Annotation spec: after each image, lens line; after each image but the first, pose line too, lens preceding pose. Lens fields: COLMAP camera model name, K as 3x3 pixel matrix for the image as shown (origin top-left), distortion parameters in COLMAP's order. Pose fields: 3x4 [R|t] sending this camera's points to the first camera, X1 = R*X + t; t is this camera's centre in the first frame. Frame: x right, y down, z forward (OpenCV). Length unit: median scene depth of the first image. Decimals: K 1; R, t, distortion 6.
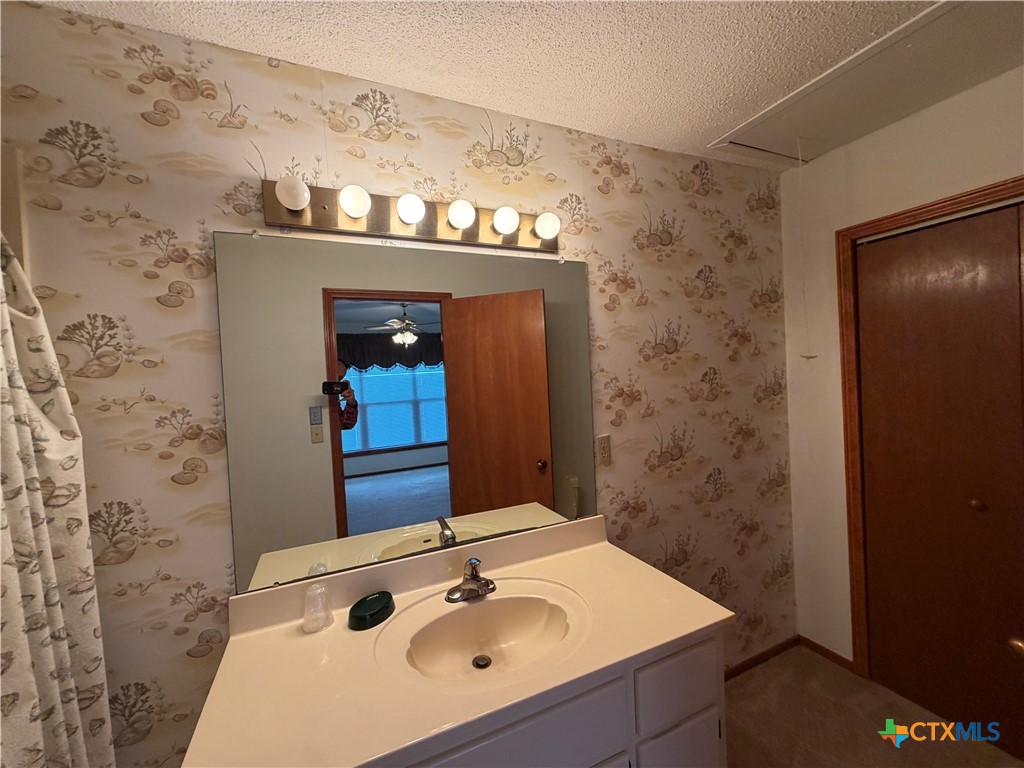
lens RADIAL K [[408.9, 0, 507.6], [0, 408.9, 387.6], [0, 0, 1]] dist [0.002870, -0.000215]
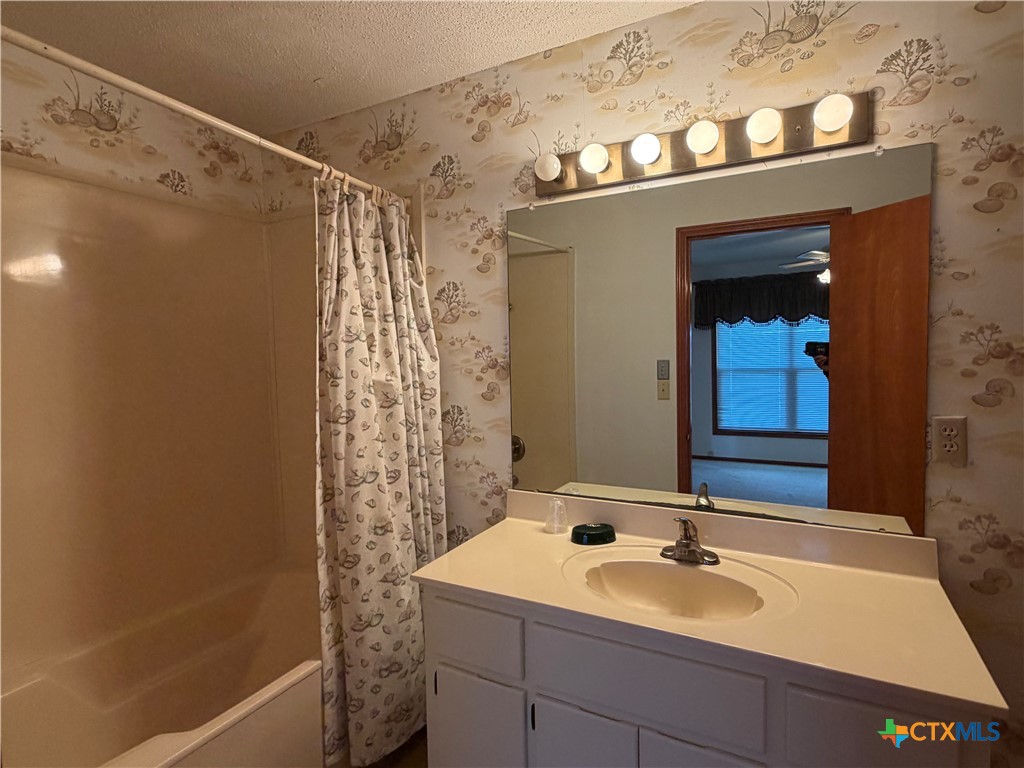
lens RADIAL K [[543.0, 0, 512.1], [0, 543.0, 387.8], [0, 0, 1]] dist [0.008017, -0.000469]
pose [[0.614204, 0.088122, -0.784212, 0.698605], [-0.031649, 0.995697, 0.087099, 0.029160], [0.788512, -0.028677, 0.614350, -0.069412]]
